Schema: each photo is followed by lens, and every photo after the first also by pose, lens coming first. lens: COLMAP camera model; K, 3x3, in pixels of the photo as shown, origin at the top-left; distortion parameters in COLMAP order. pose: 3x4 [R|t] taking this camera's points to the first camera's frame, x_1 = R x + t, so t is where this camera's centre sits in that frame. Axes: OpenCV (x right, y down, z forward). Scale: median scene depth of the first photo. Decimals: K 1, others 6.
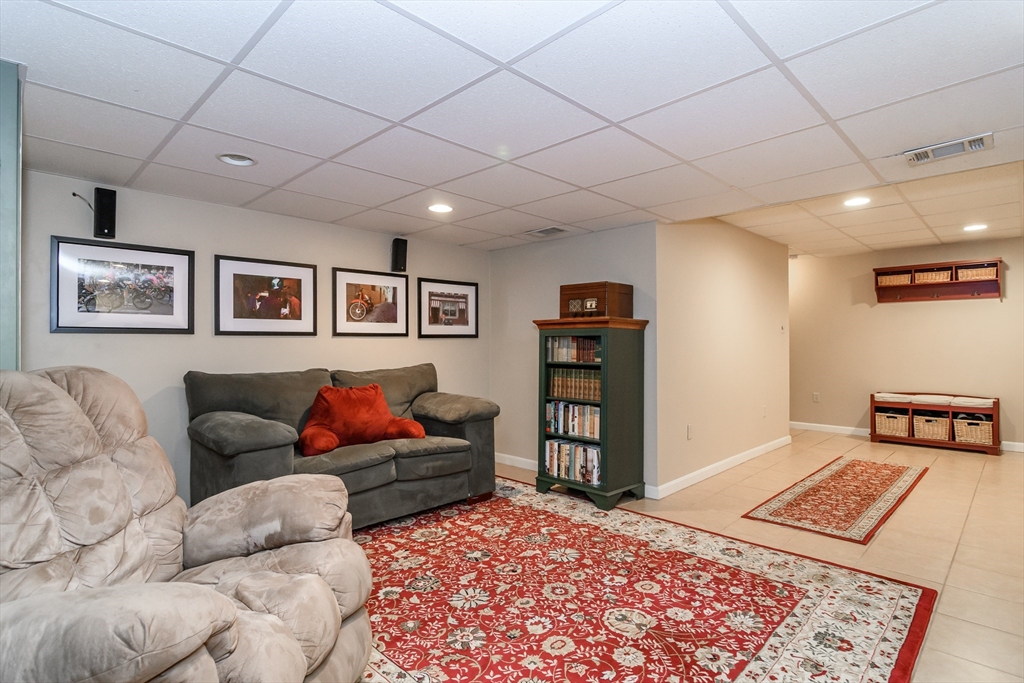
lens RADIAL K [[522.4, 0, 512.0], [0, 522.4, 340.9], [0, 0, 1]] dist [0.001256, 0.000878]
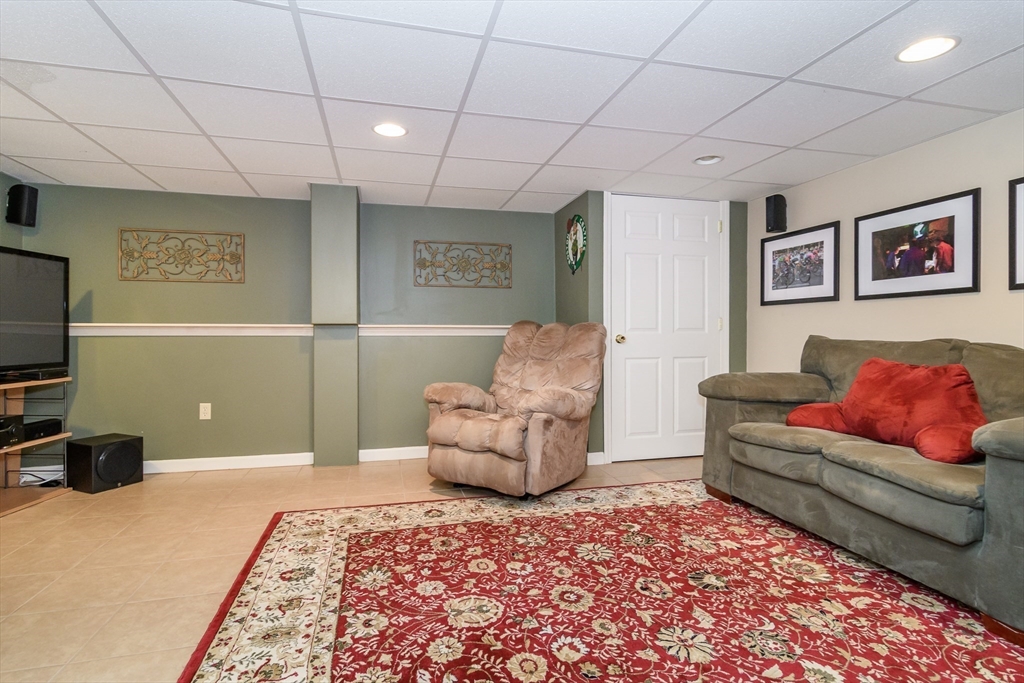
lens RADIAL K [[495.0, 0, 510.1], [0, 495.0, 336.2], [0, 0, 1]] dist [0.000217, 0.000176]
pose [[-0.505111, 0.008615, -0.863012, 0.685555], [0.003610, 0.999963, 0.007869, 0.056707], [0.863047, 0.000859, -0.505123, 1.120464]]
